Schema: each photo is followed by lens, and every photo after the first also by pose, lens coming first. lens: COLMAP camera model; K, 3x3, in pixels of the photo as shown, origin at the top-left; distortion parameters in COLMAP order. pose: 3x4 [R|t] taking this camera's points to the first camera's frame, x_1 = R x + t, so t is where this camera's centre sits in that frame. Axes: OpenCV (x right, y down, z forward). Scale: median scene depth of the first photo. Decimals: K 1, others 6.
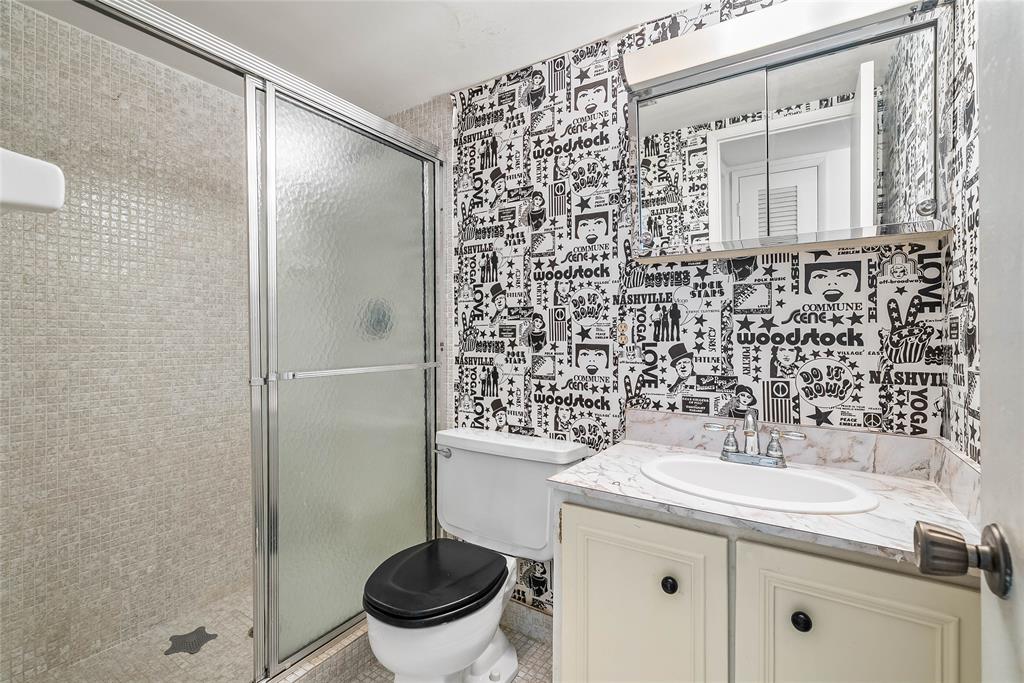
lens RADIAL K [[436.9, 0, 511.2], [0, 436.9, 340.4], [0, 0, 1]] dist [-0.000127, 0.000196]
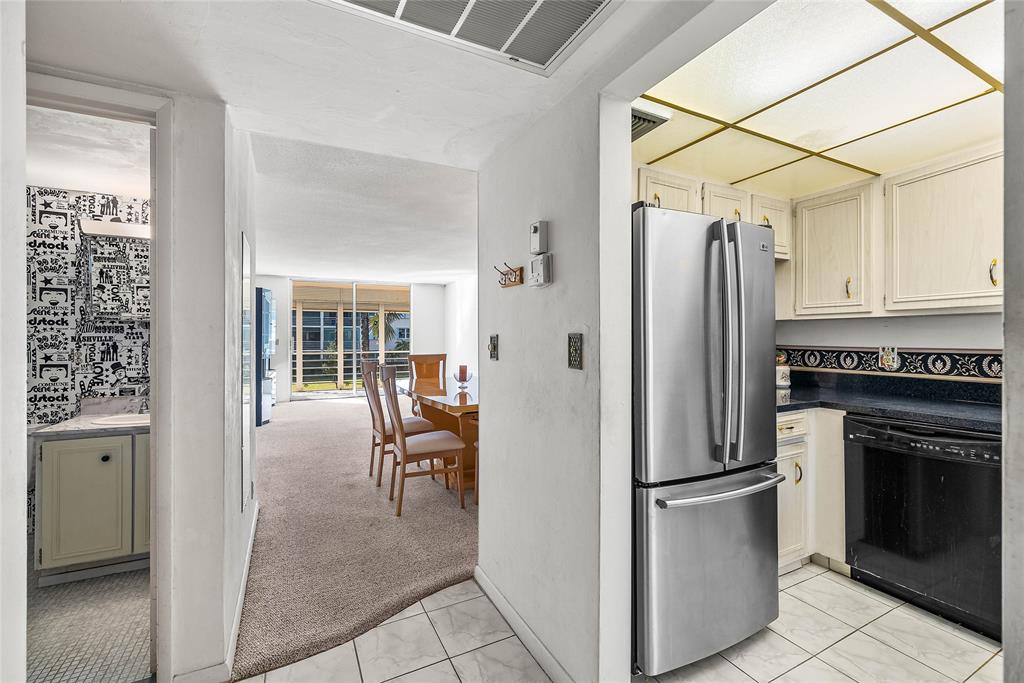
lens RADIAL K [[436.9, 0, 510.7], [0, 436.9, 333.3], [0, 0, 1]] dist [-0.000127, 0.000196]
pose [[0.499422, 0.003717, 0.866351, -0.431044], [0.001390, 0.999986, -0.005092, -0.107930], [-0.866358, 0.003747, 0.499409, -1.497445]]
